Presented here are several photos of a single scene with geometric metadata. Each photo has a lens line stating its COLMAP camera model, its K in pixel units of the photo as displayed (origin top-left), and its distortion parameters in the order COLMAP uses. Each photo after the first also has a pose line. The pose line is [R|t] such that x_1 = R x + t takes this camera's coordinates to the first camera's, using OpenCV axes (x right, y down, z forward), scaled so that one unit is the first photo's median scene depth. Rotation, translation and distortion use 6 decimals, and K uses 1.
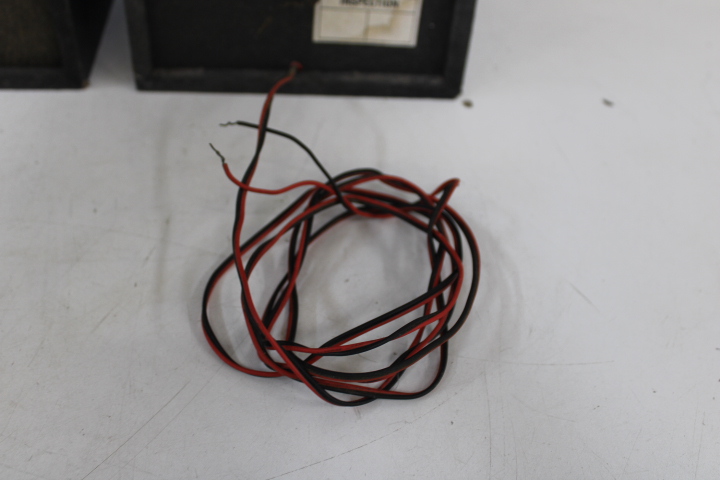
lens RADIAL K [[797.0, 0, 357.9], [0, 797.0, 238.1], [0, 0, 1]] dist [-0.077949, 0.000000]
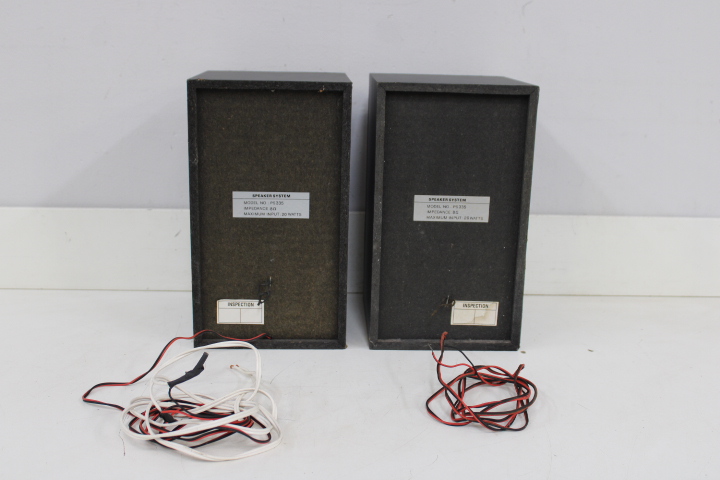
lens RADIAL K [[797.0, 0, 364.6], [0, 797.0, 239.8], [0, 0, 1]] dist [-0.077949, 0.000000]
pose [[0.999074, -0.036645, -0.022549, -0.237808], [0.020542, 0.866714, -0.498383, 0.649241], [0.037807, 0.497458, 0.866664, -1.054249]]
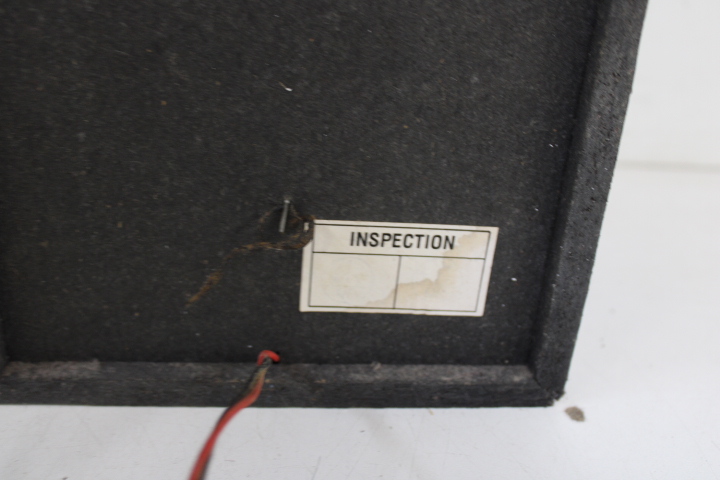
lens RADIAL K [[797.0, 0, 363.9], [0, 797.0, 237.4], [0, 0, 1]] dist [-0.077949, 0.000000]
pose [[0.999229, -0.015045, 0.036264, -0.031156], [0.024968, 0.956335, -0.291203, -0.135959], [-0.030299, 0.291884, 0.955974, 0.456976]]
